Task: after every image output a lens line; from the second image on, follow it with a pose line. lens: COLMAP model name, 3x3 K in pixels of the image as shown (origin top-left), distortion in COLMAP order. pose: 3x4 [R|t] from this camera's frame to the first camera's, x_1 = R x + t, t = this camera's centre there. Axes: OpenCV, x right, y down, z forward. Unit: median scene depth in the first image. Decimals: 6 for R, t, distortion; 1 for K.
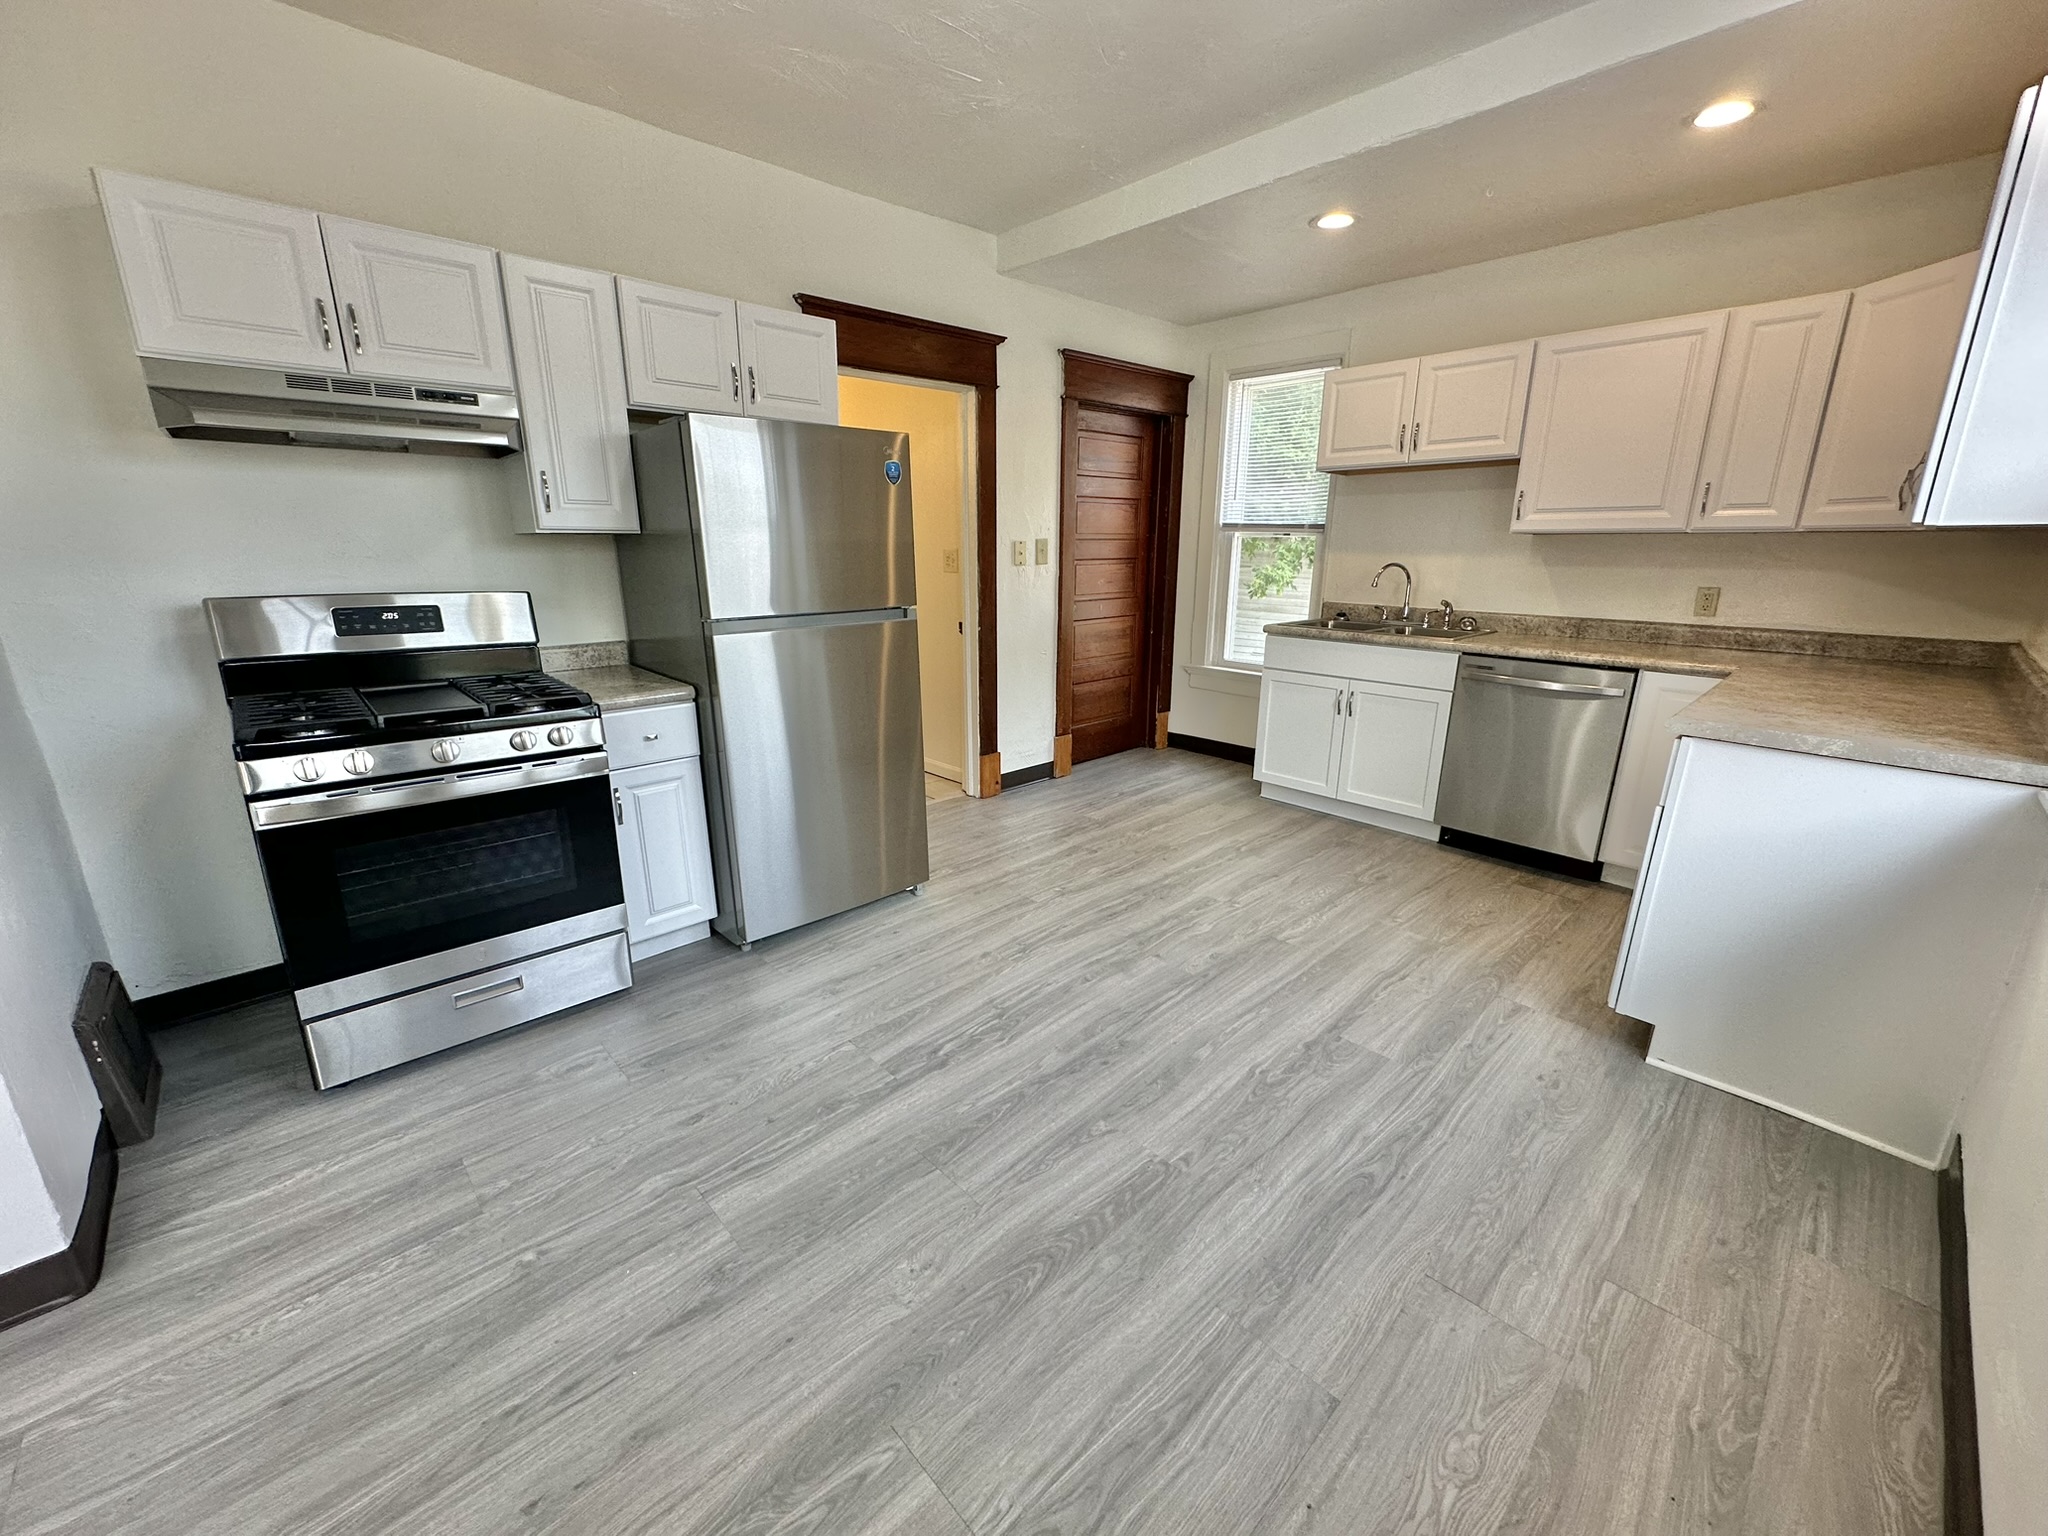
lens RADIAL K [[814.4, 0, 1026.1], [0, 814.4, 769.0], [0, 0, 1]] dist [-0.000385, 0.000049]
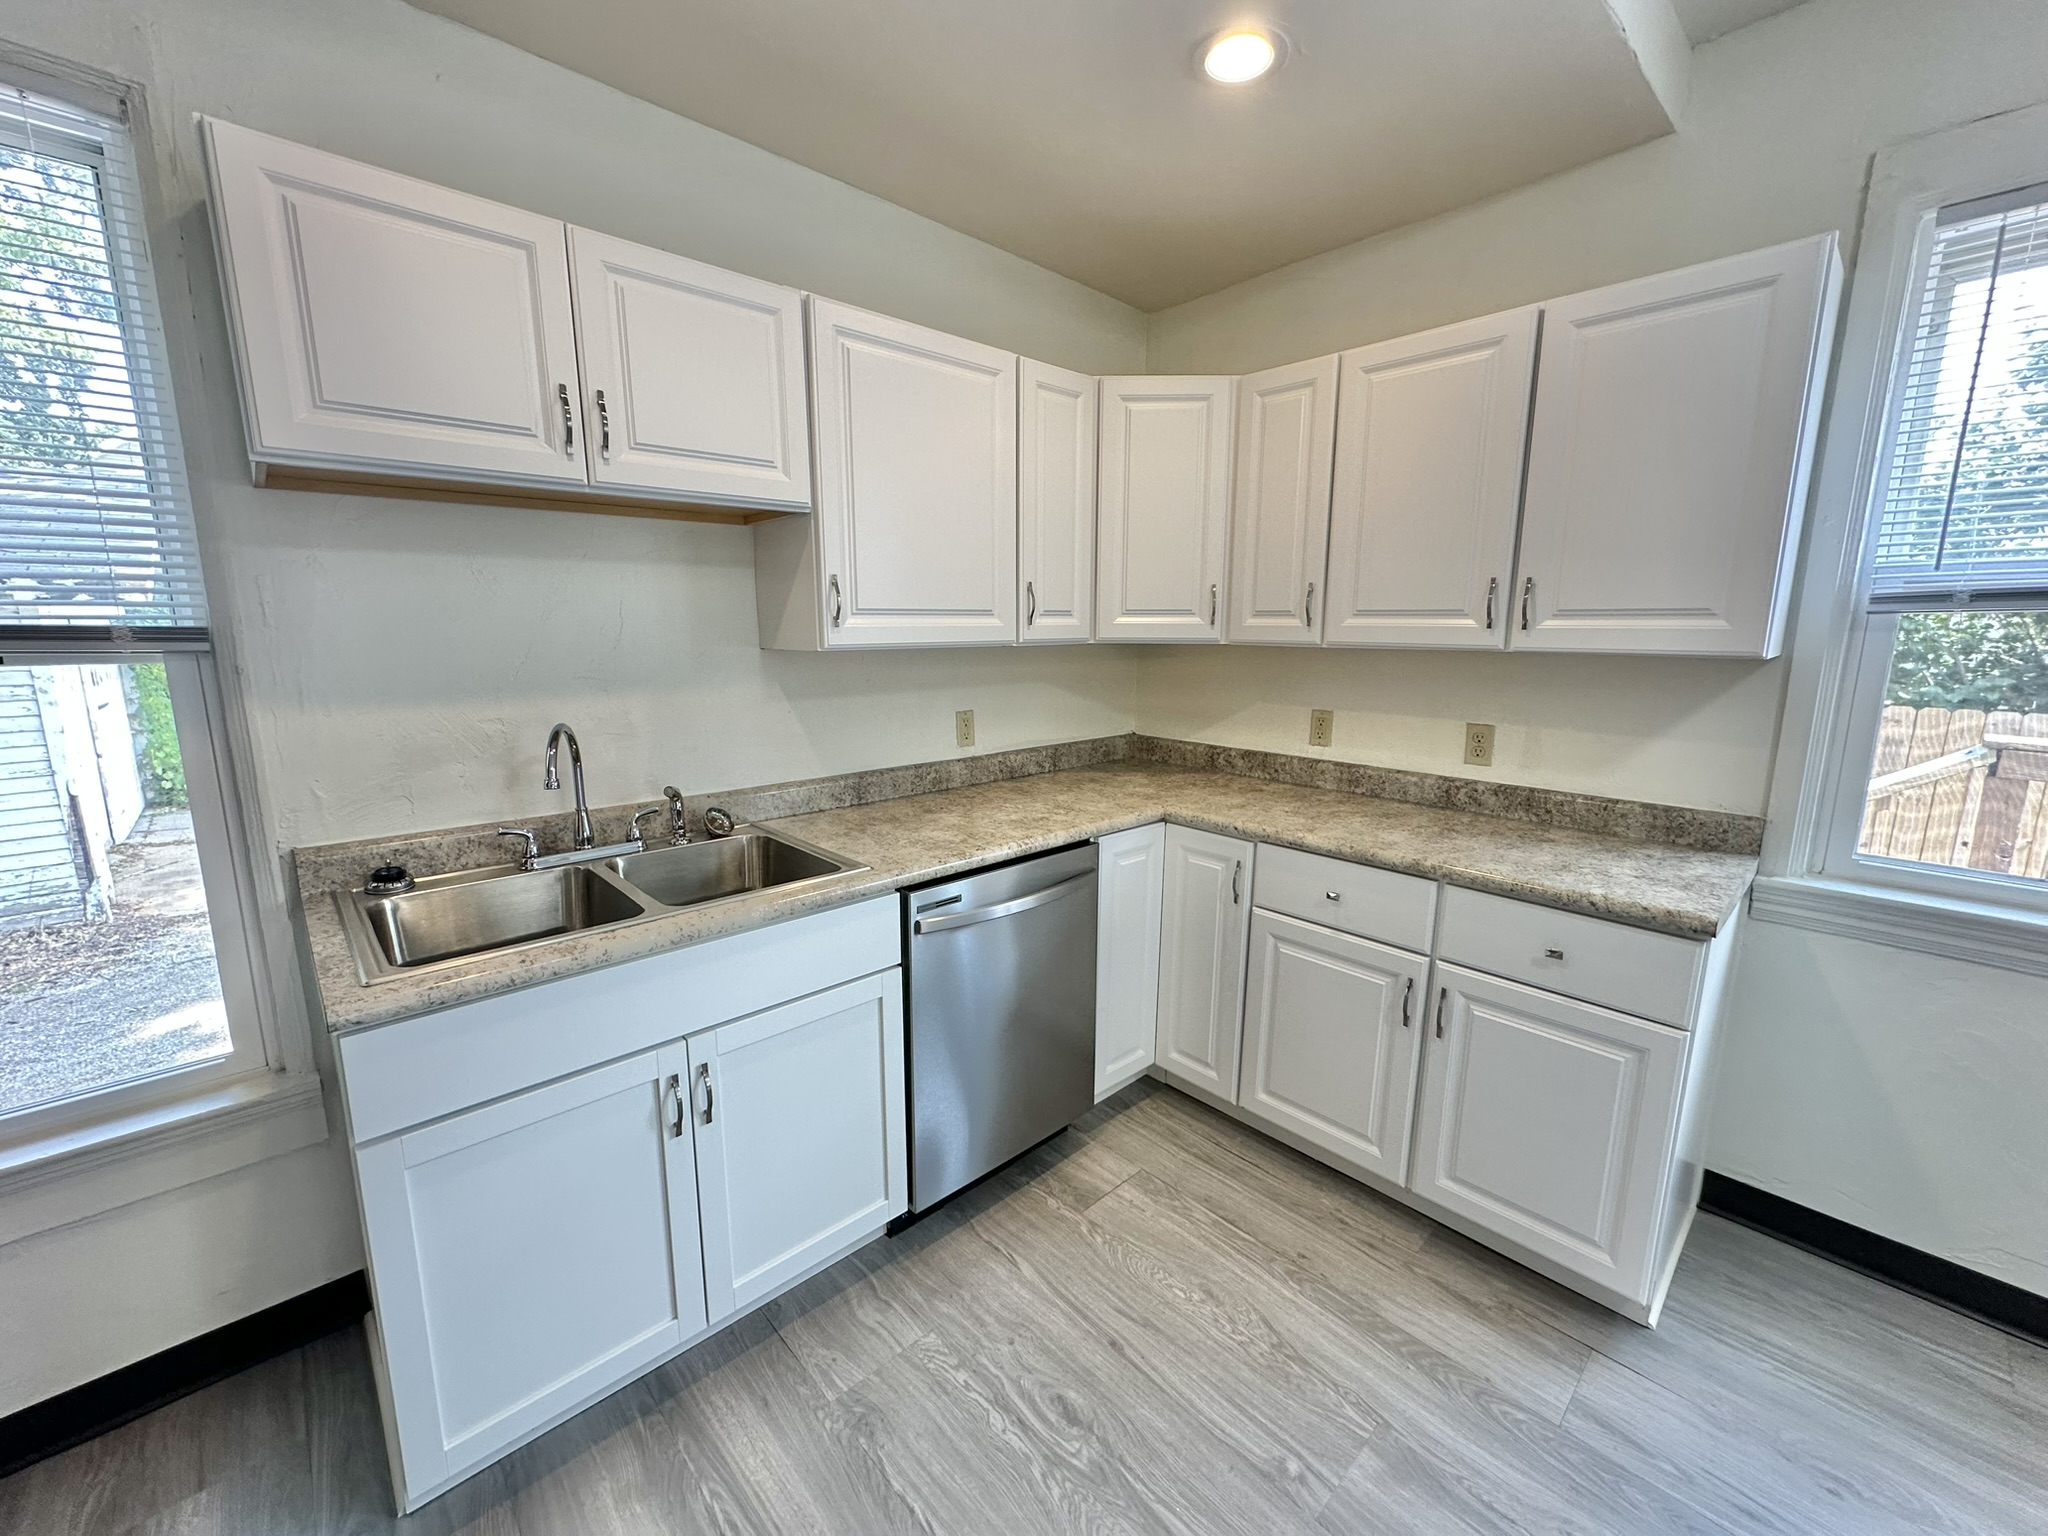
lens RADIAL K [[814.4, 0, 1019.1], [0, 814.4, 767.5], [0, 0, 1]] dist [-0.000385, 0.000049]
pose [[0.007859, -0.179239, 0.983774, 0.063299], [0.264804, 0.949056, 0.170798, -0.312914], [-0.964270, 0.259165, 0.054922, 0.988554]]
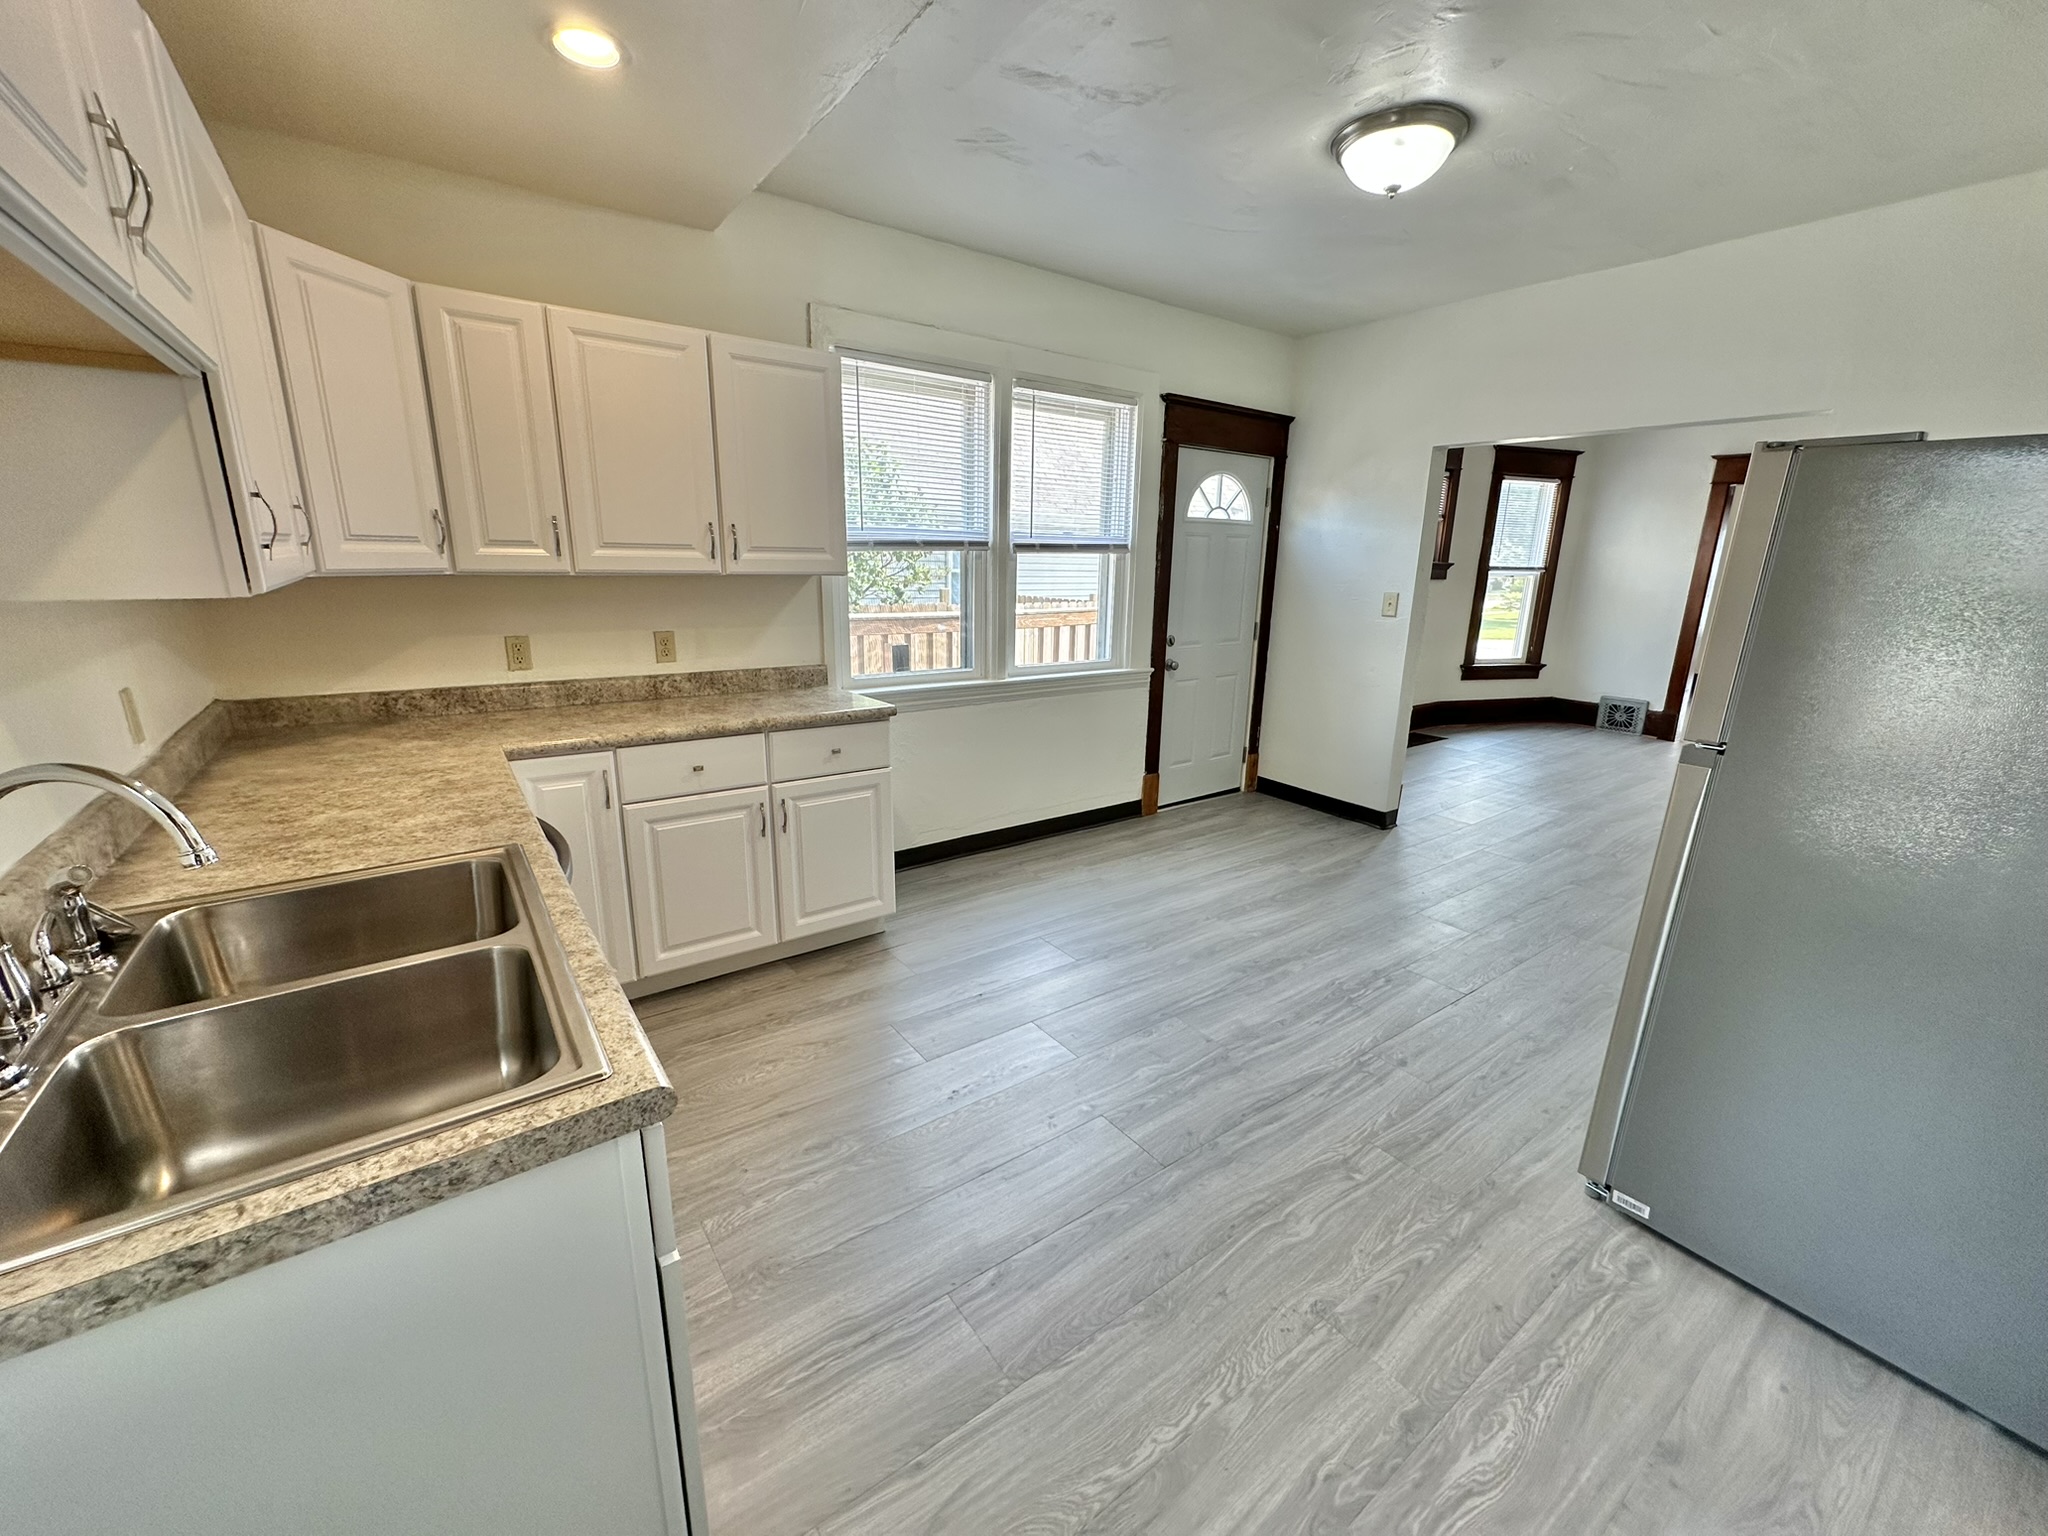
lens RADIAL K [[814.4, 0, 1021.5], [0, 814.4, 771.5], [0, 0, 1]] dist [-0.000385, 0.000049]
pose [[-0.991250, -0.051544, 0.121515, 0.243572], [0.016537, 0.864852, 0.501754, -0.450418], [-0.130955, 0.499373, -0.856433, 1.477012]]
